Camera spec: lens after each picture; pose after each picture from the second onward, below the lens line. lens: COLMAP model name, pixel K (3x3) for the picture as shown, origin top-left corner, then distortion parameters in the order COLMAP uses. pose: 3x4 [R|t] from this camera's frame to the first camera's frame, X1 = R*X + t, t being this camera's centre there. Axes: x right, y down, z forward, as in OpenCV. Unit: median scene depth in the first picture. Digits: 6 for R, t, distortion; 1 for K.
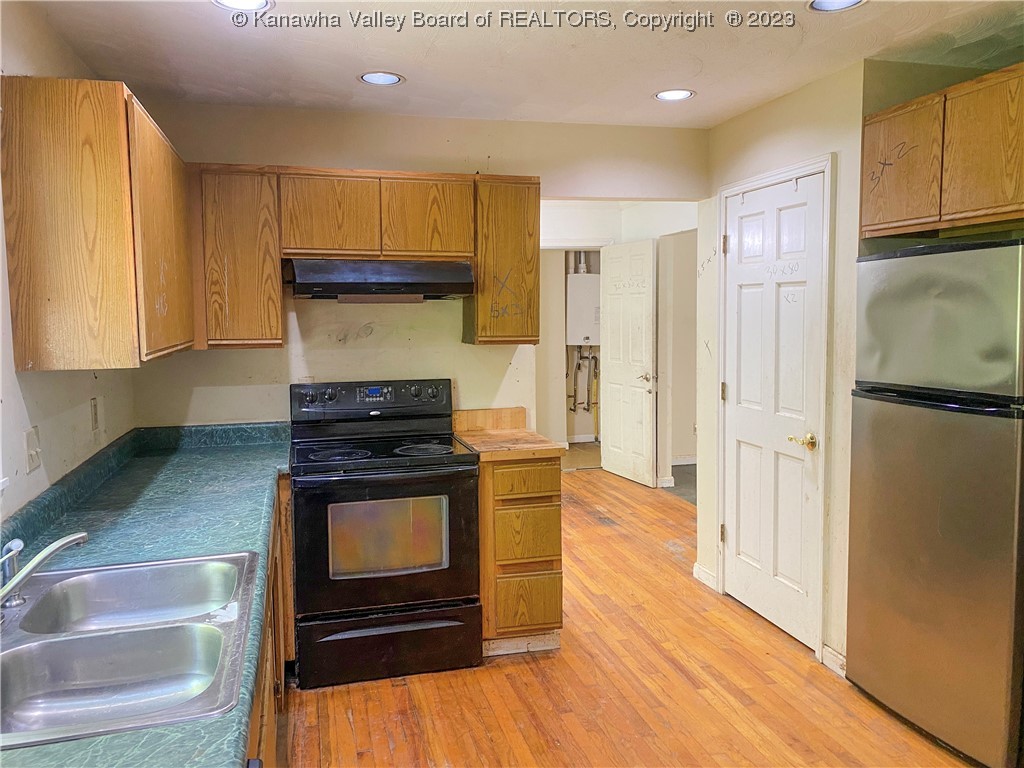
lens RADIAL K [[783.1, 0, 509.5], [0, 783.1, 379.4], [0, 0, 1]] dist [0.025768, -0.014987]
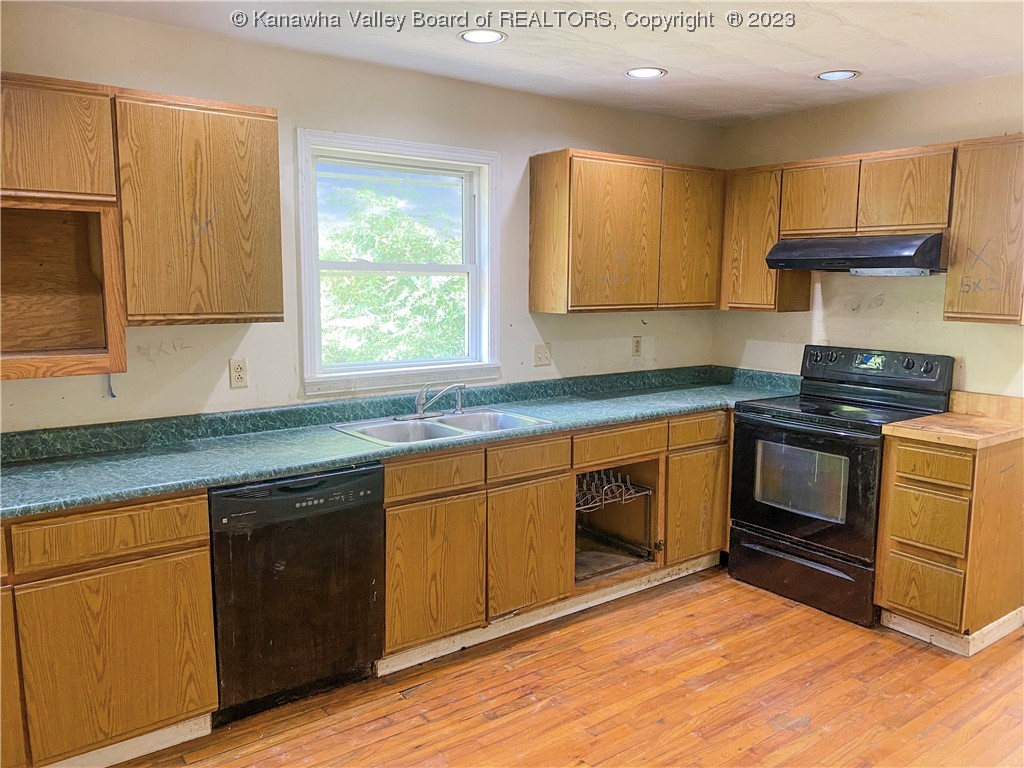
lens RADIAL K [[783.1, 0, 510.1], [0, 783.1, 384.2], [0, 0, 1]] dist [0.025768, -0.014987]
pose [[0.373830, 0.137229, -0.917289, 0.703577], [-0.092963, 0.989557, 0.110155, -0.025536], [0.922827, 0.044094, 0.382683, 0.151130]]
